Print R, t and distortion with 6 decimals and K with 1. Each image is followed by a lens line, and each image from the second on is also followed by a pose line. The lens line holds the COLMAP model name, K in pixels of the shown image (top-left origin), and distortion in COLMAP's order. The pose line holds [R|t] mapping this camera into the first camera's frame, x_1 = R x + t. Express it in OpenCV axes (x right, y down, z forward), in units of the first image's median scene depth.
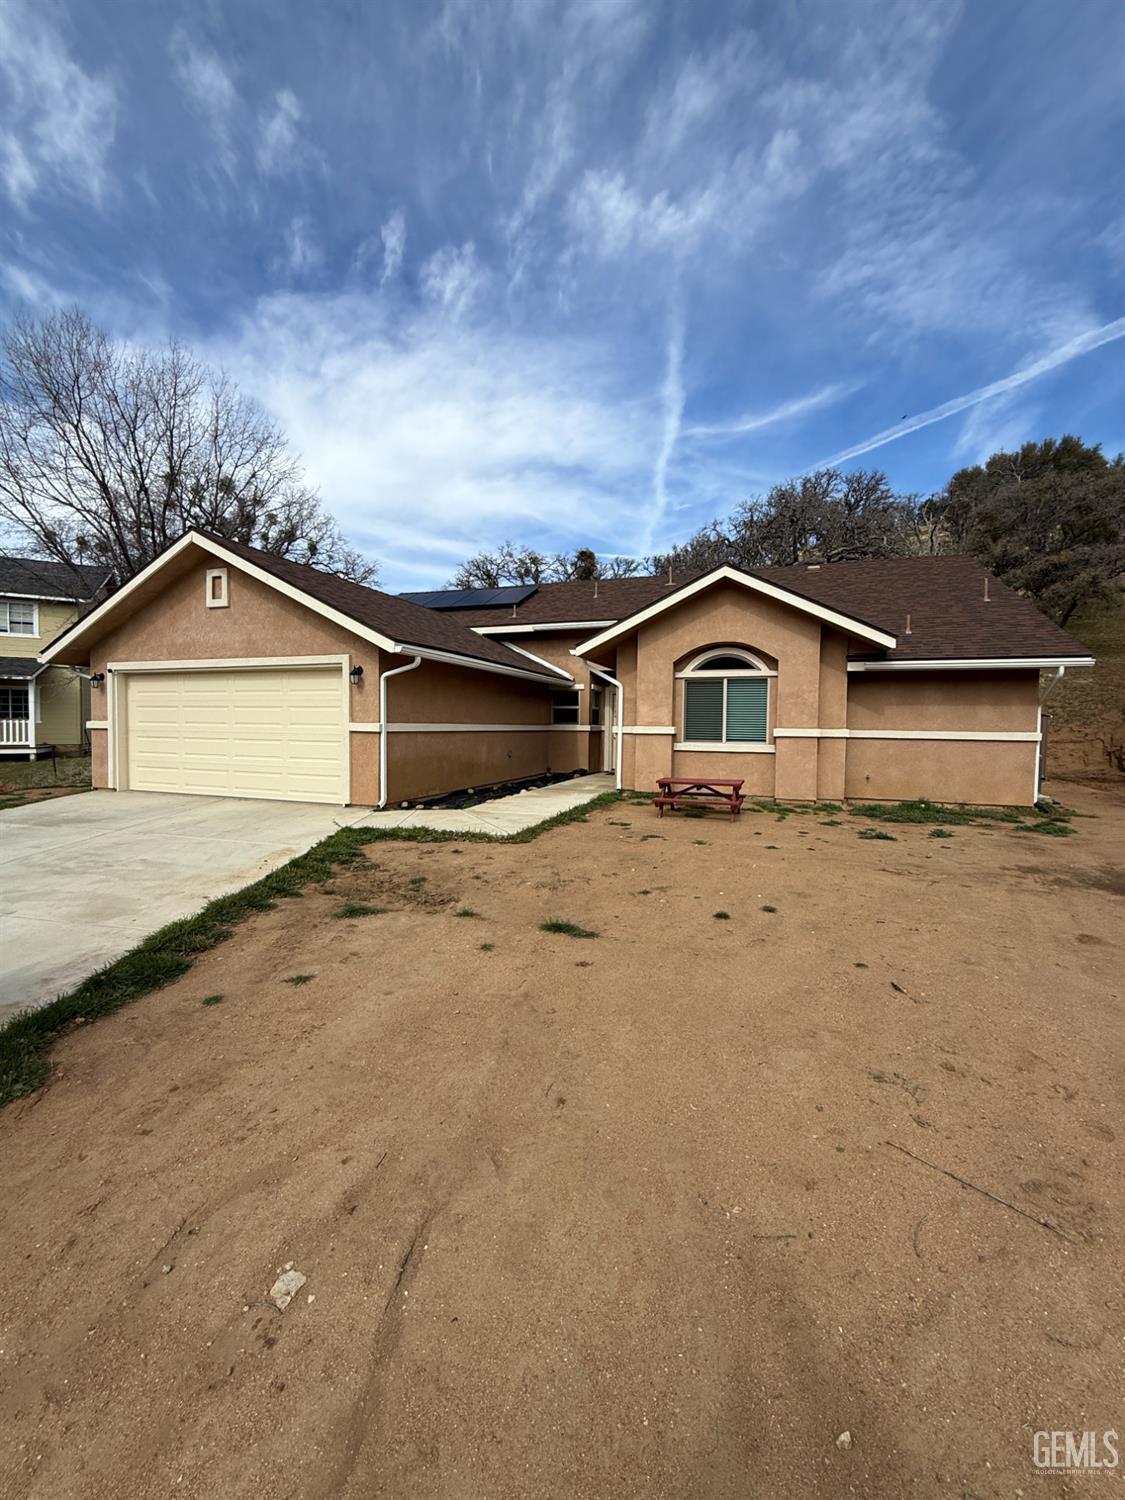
lens RADIAL K [[598.0, 0, 562.5], [0, 598.0, 750.0], [0, 0, 1]] dist [-0.014038, 0.000118]
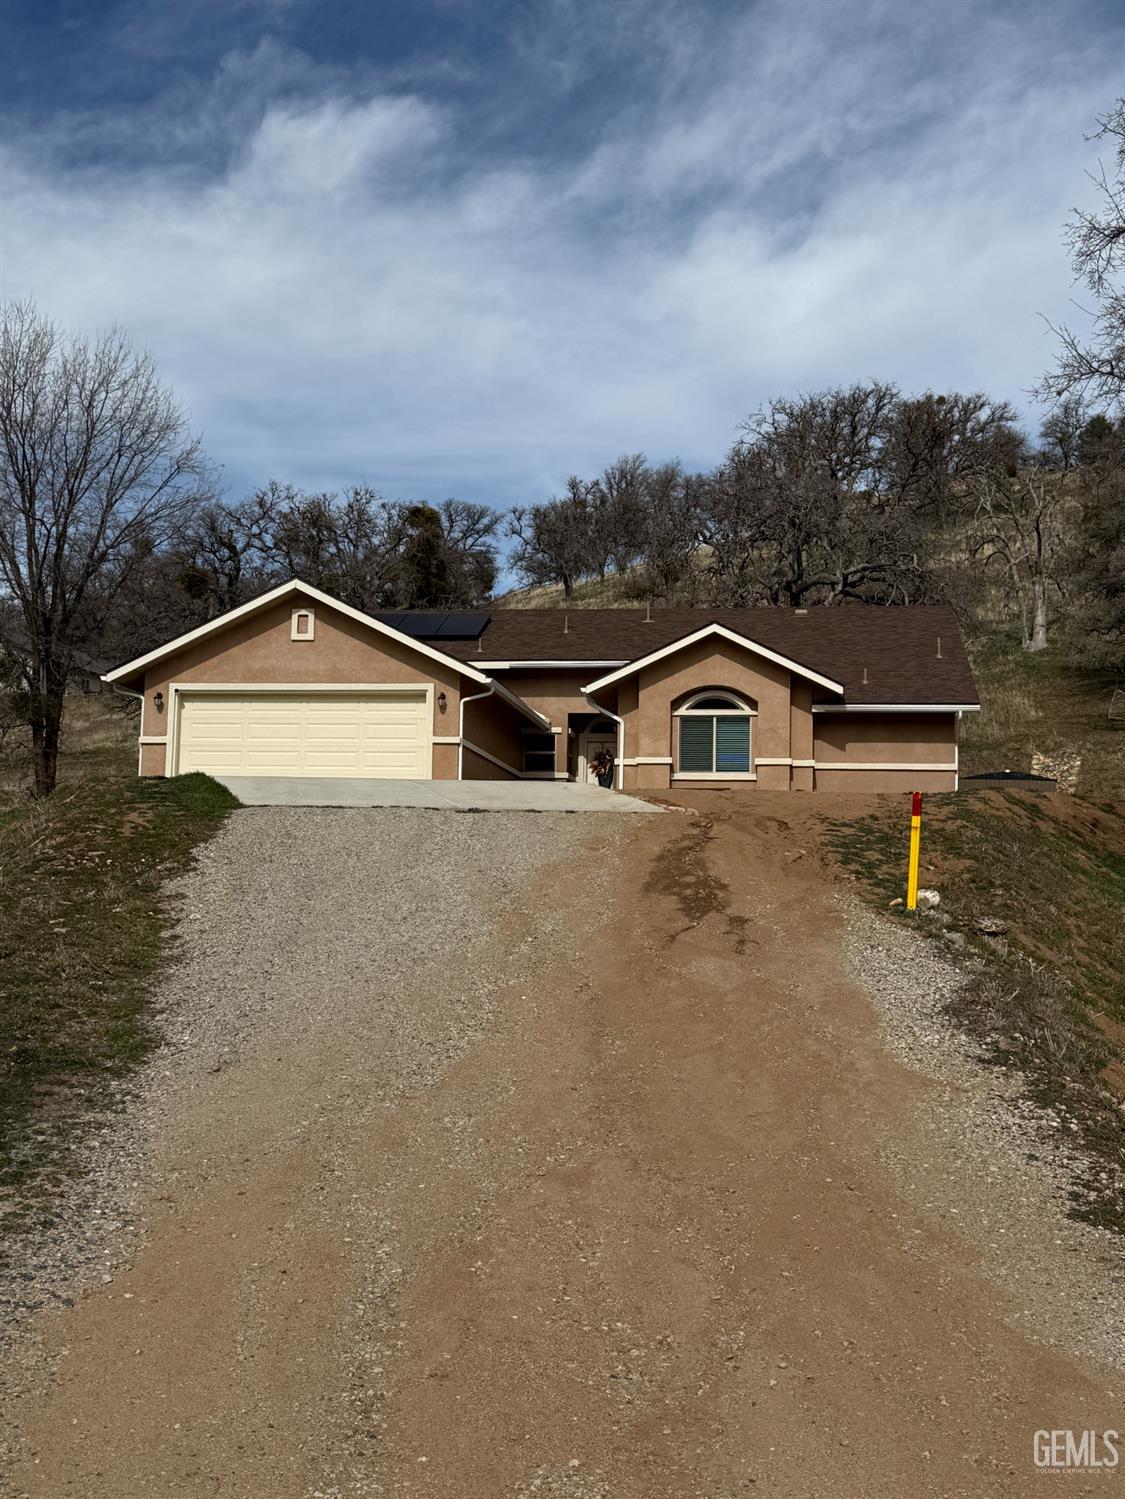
lens RADIAL K [[1643.6, 0, 562.5], [0, 1643.6, 749.5], [0, 0, 1]] dist [0.006806, 0.001173]
pose [[0.981199, 0.028357, 0.190903, -0.619885], [-0.000591, 0.989584, -0.143955, 0.399770], [-0.192996, 0.141136, 0.970996, -2.014974]]
